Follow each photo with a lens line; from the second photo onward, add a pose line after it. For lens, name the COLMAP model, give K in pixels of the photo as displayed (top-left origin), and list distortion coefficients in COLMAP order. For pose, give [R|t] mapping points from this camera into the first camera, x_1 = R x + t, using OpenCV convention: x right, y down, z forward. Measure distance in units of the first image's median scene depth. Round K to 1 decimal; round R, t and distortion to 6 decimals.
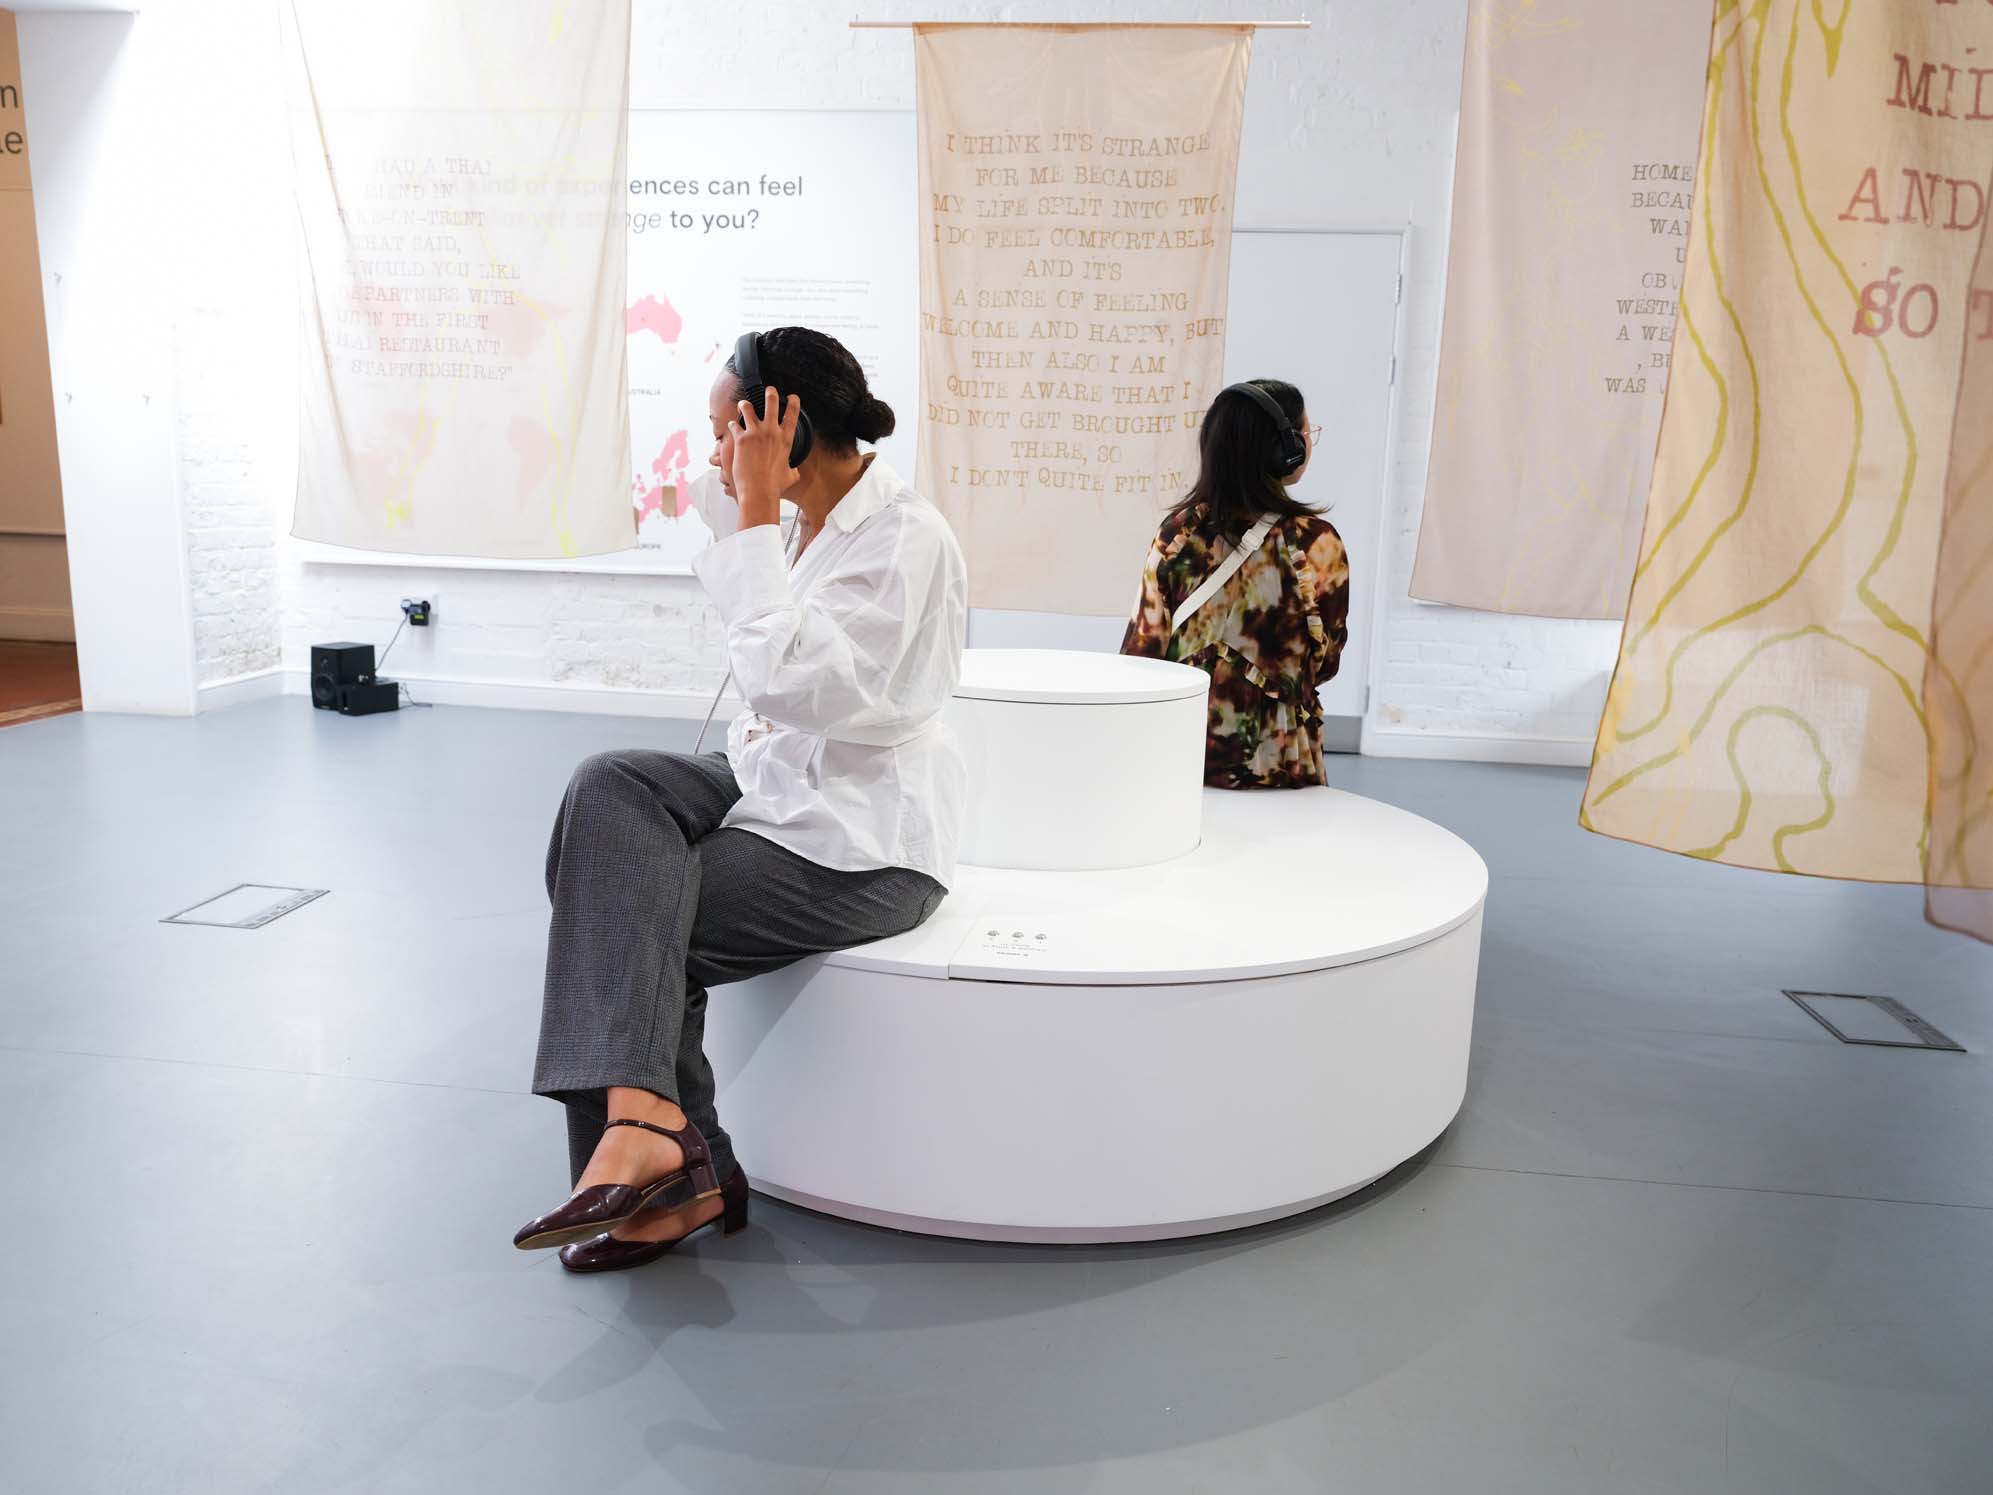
lens RADIAL K [[1528.2, 0, 996.5], [0, 1528.2, 747.5], [0, 0, 1]] dist [-0.000027, 0.001186]
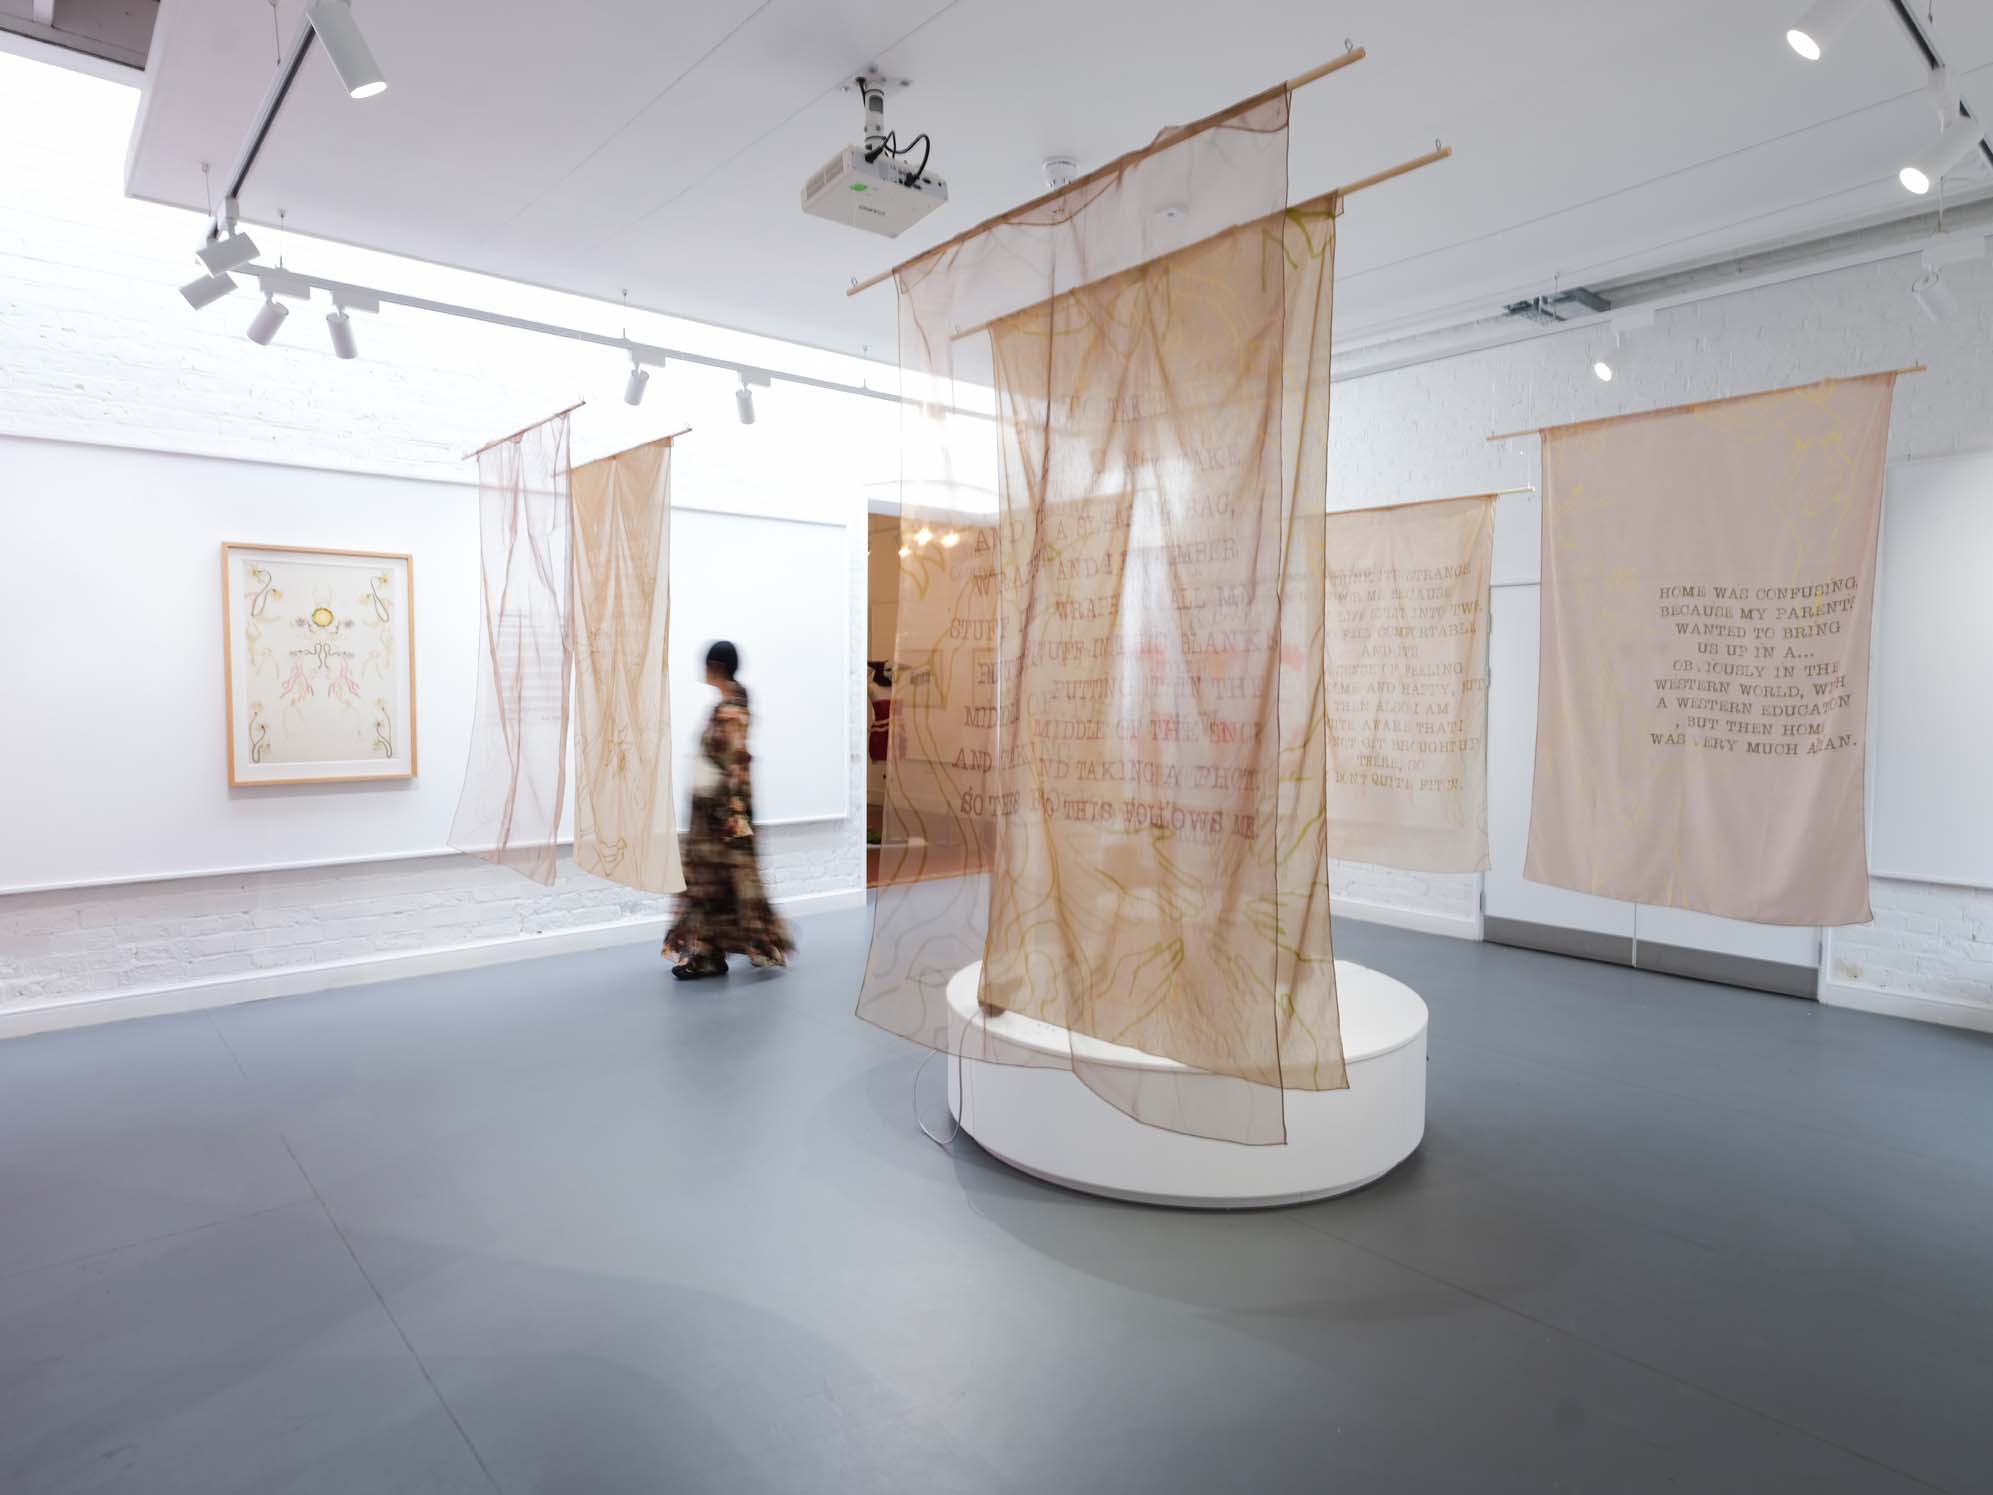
lens RADIAL K [[1154.5, 0, 996.5], [0, 1154.5, 747.5], [0, 0, 1]] dist [-0.023094, 0.000209]
pose [[0.747091, 0.014941, -0.664554, 0.546408], [-0.108556, 0.989068, -0.099801, -0.050692], [0.655798, 0.146702, 0.740545, -0.140051]]
